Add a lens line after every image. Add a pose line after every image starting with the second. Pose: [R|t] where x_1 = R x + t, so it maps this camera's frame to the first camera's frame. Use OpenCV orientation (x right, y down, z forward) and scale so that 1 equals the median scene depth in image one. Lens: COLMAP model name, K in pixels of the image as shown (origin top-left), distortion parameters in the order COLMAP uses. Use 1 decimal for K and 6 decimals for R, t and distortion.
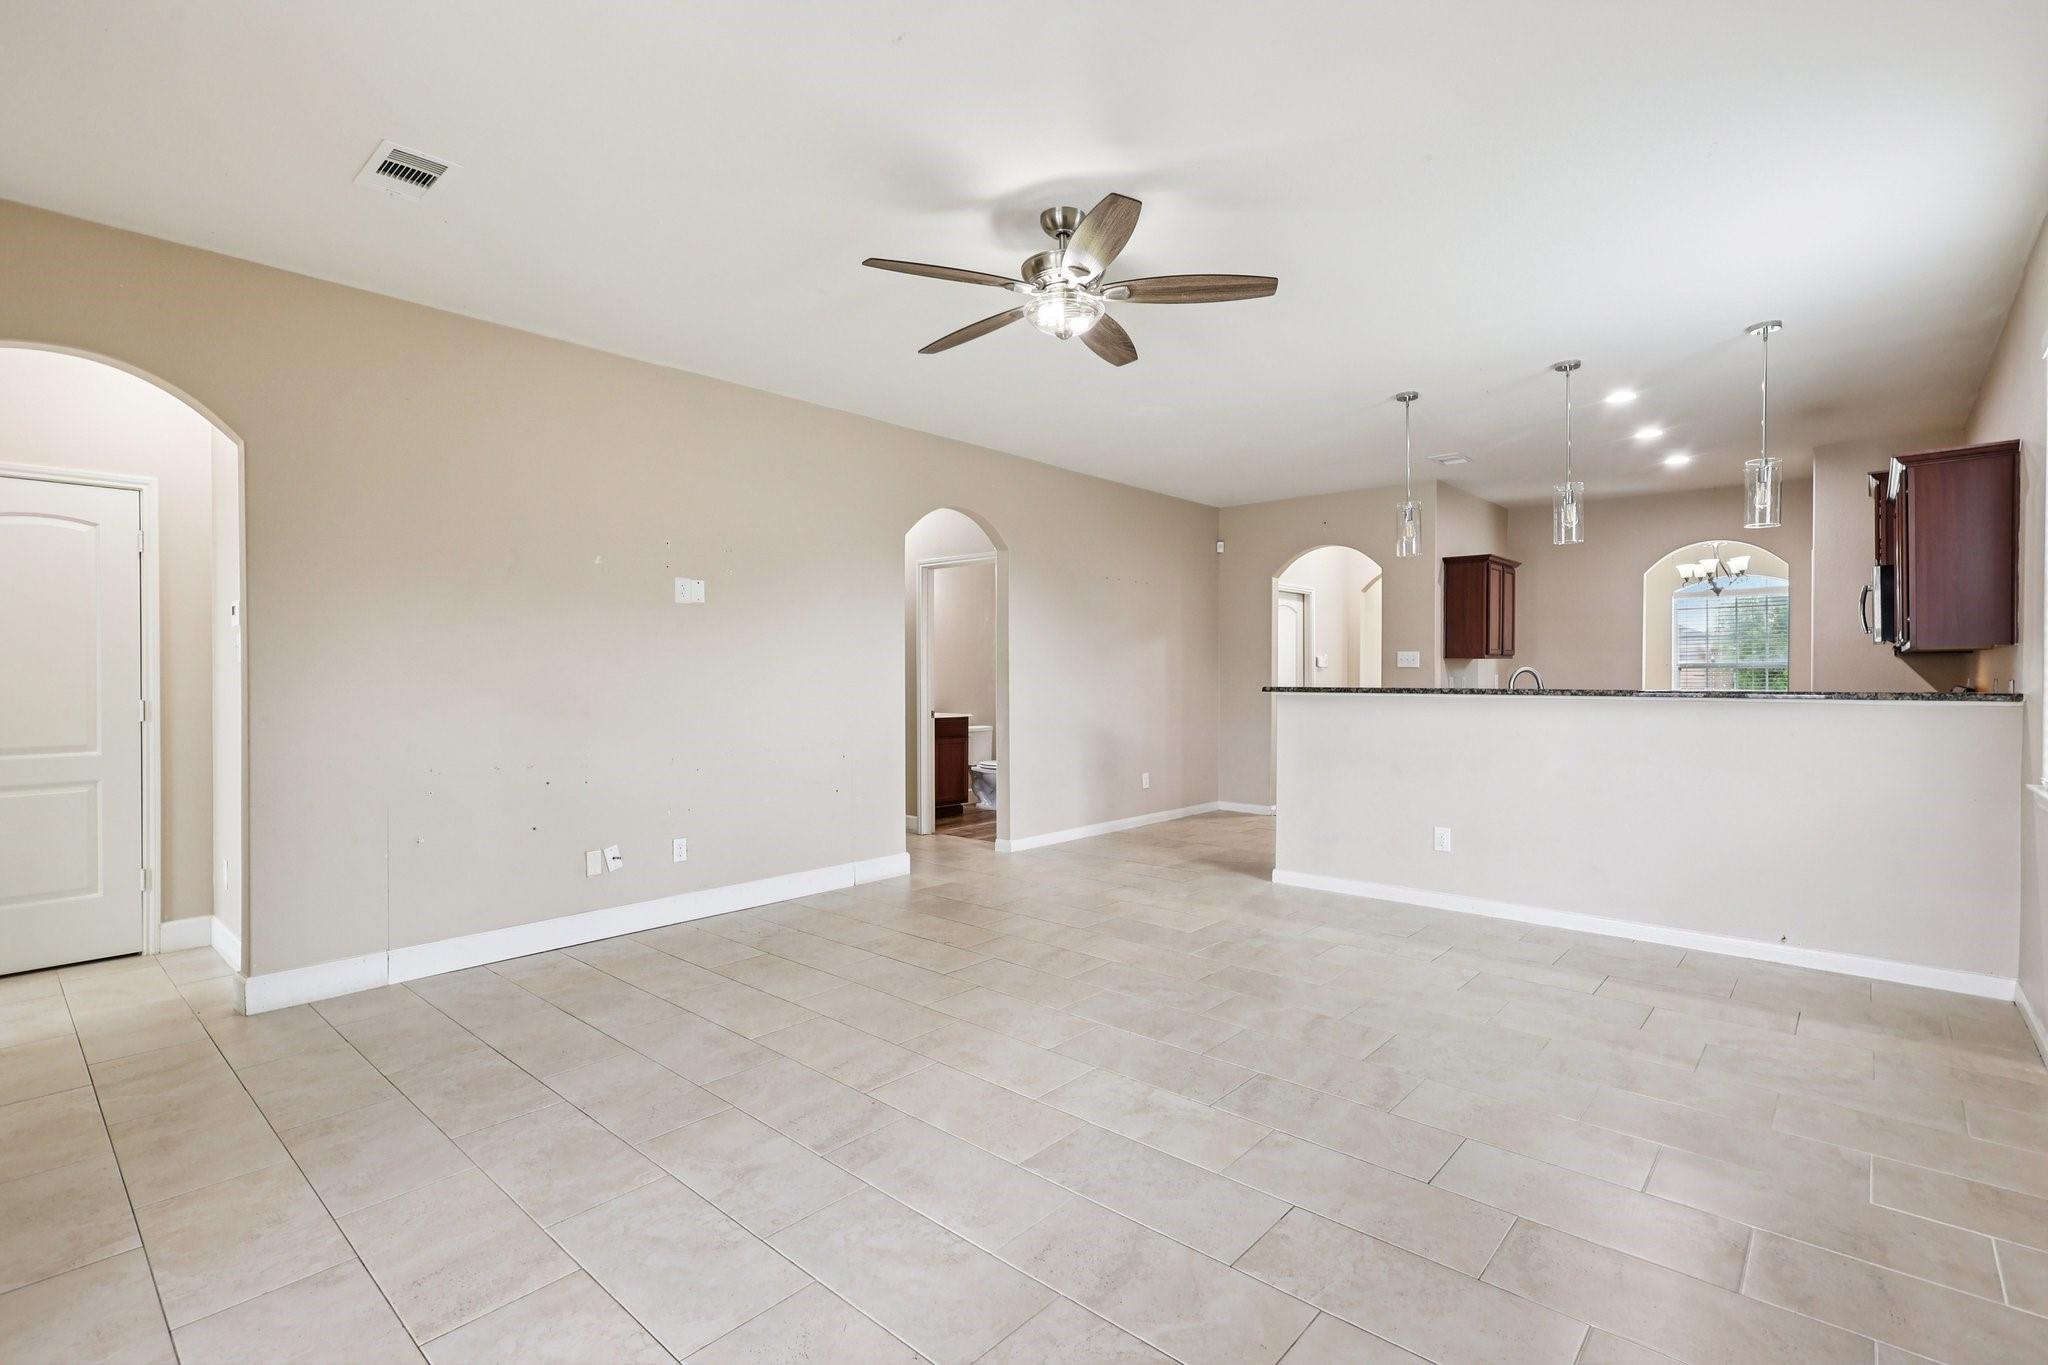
lens RADIAL K [[950.8, 0, 1005.0], [0, 950.8, 680.7], [0, 0, 1]] dist [-0.007161, 0.003615]
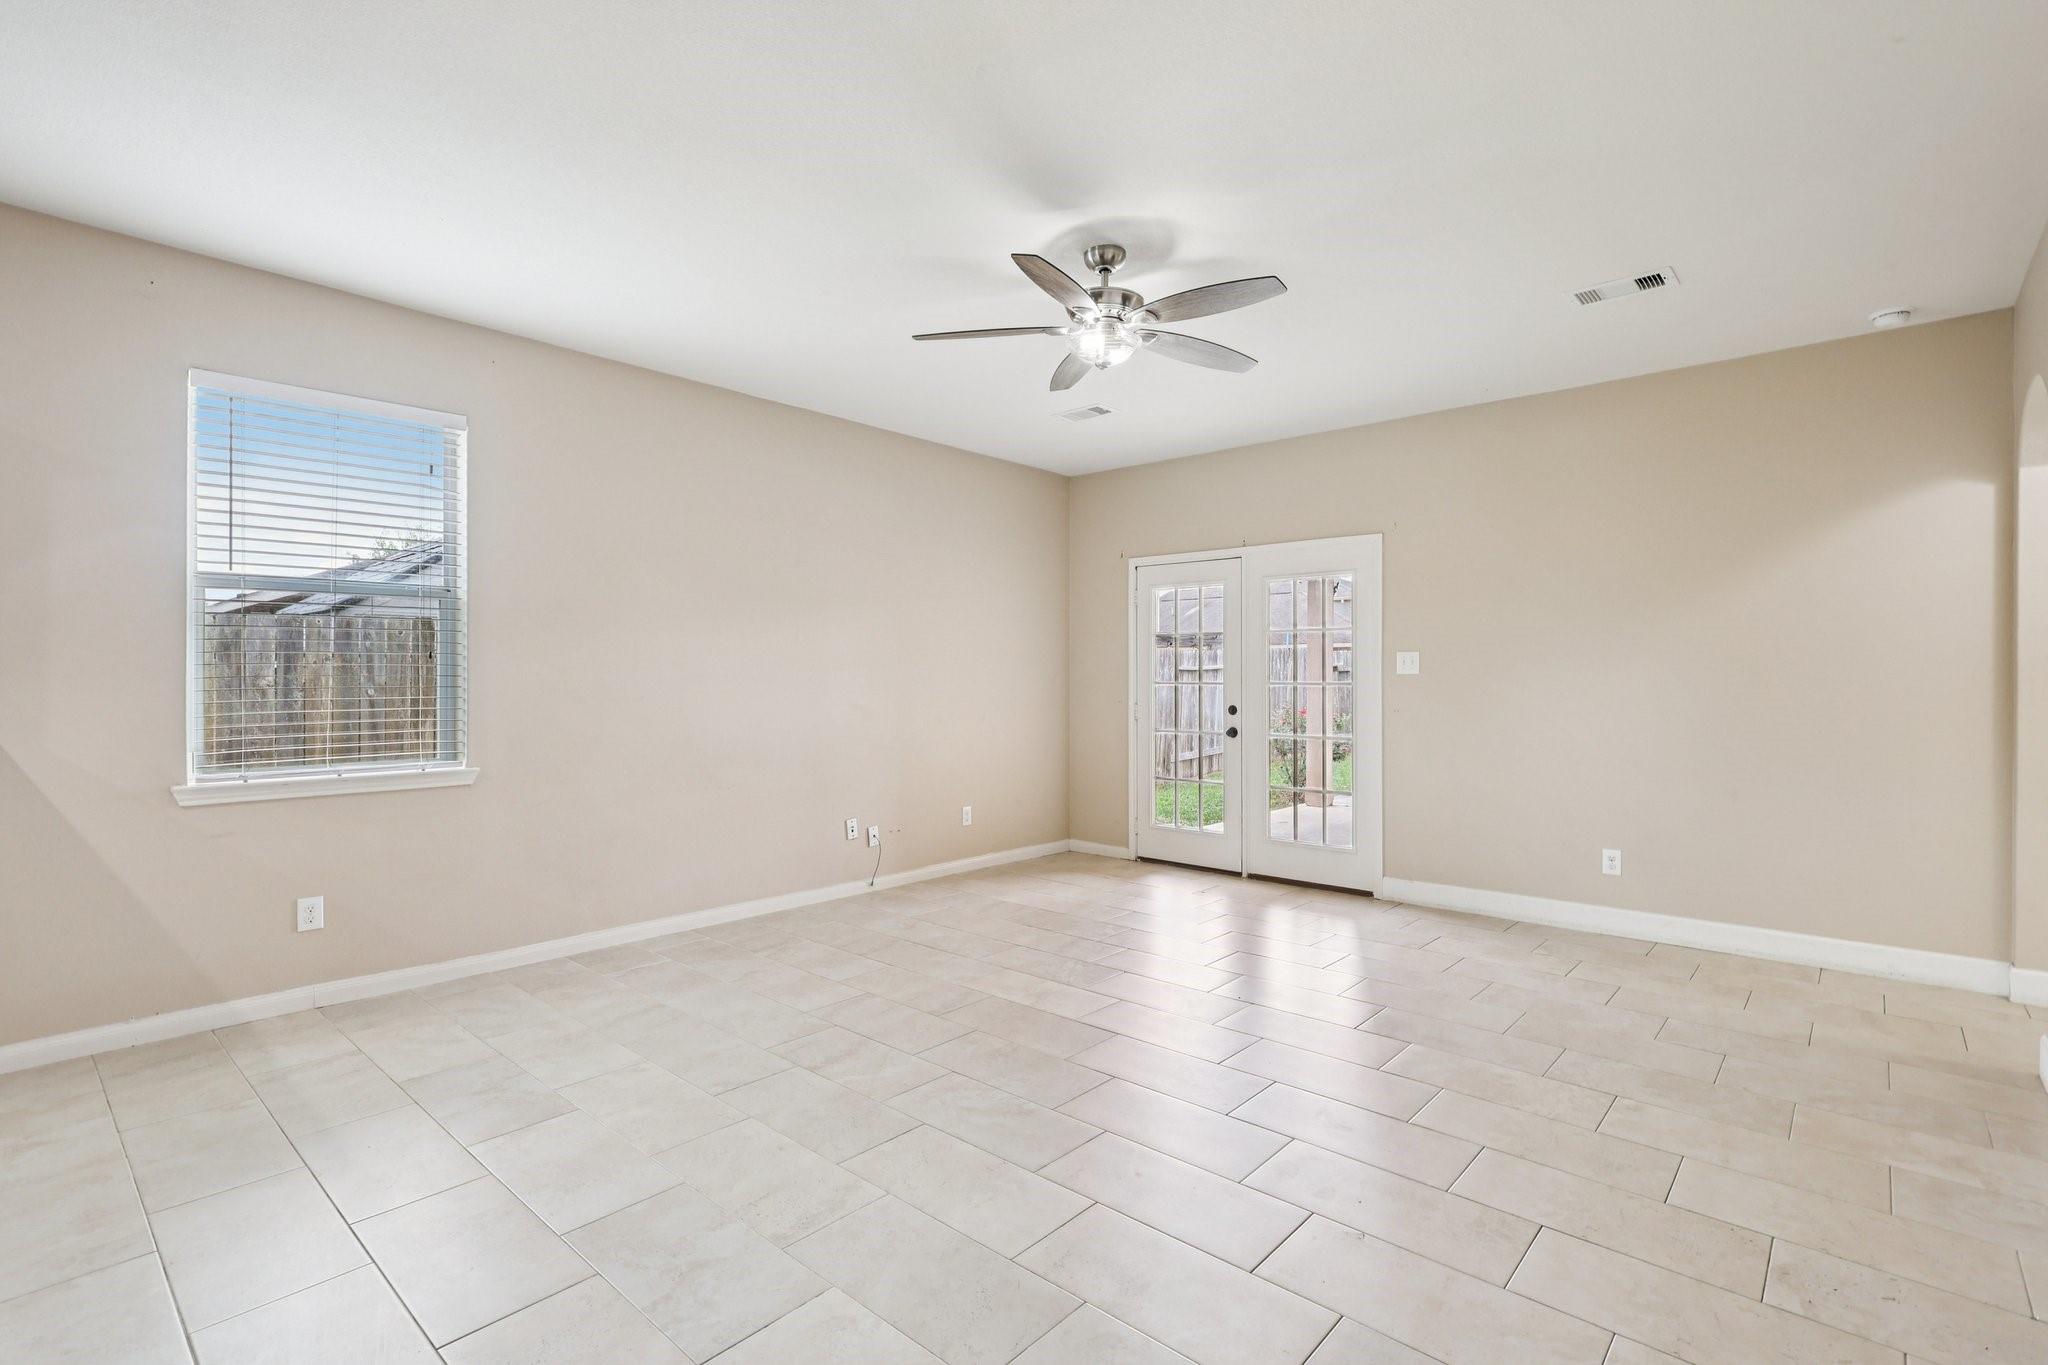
lens RADIAL K [[950.8, 0, 1025.2], [0, 950.8, 675.9], [0, 0, 1]] dist [-0.007161, 0.003615]
pose [[-0.999916, 0.000366, -0.012966, 0.148704], [0.000290, 0.999983, 0.005903, -0.017701], [0.012968, 0.005898, -0.999899, 1.888102]]
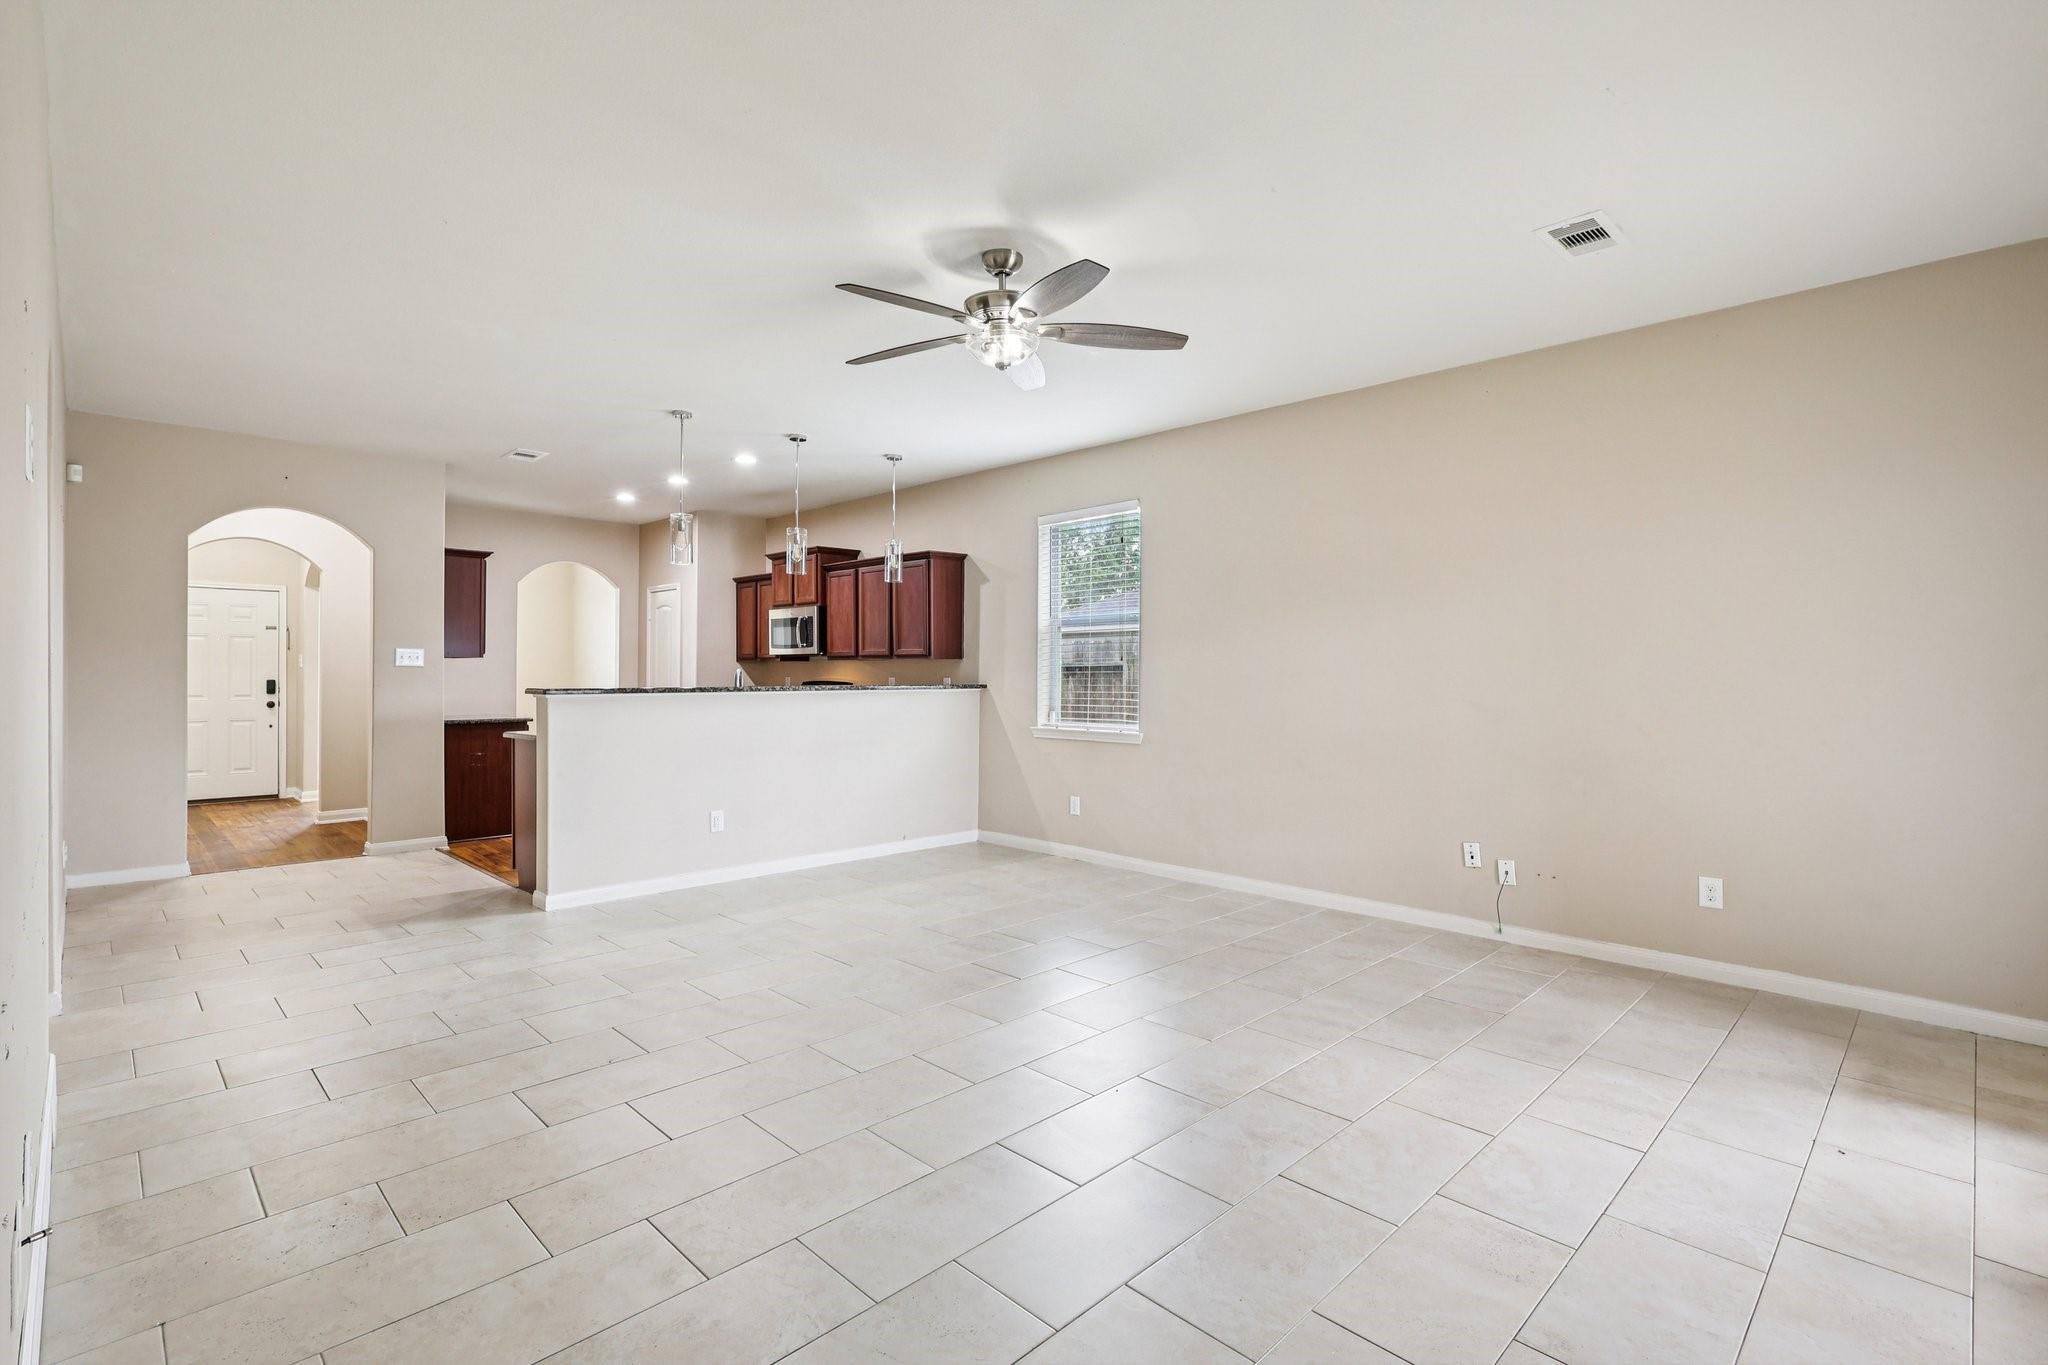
lens RADIAL K [[950.8, 0, 1025.3], [0, 950.8, 679.6], [0, 0, 1]] dist [-0.007161, 0.003615]
pose [[0.044593, -0.006031, 0.998987, -0.944475], [0.005205, 0.999970, 0.005805, -0.008073], [-0.998992, 0.004940, 0.044623, 0.844487]]
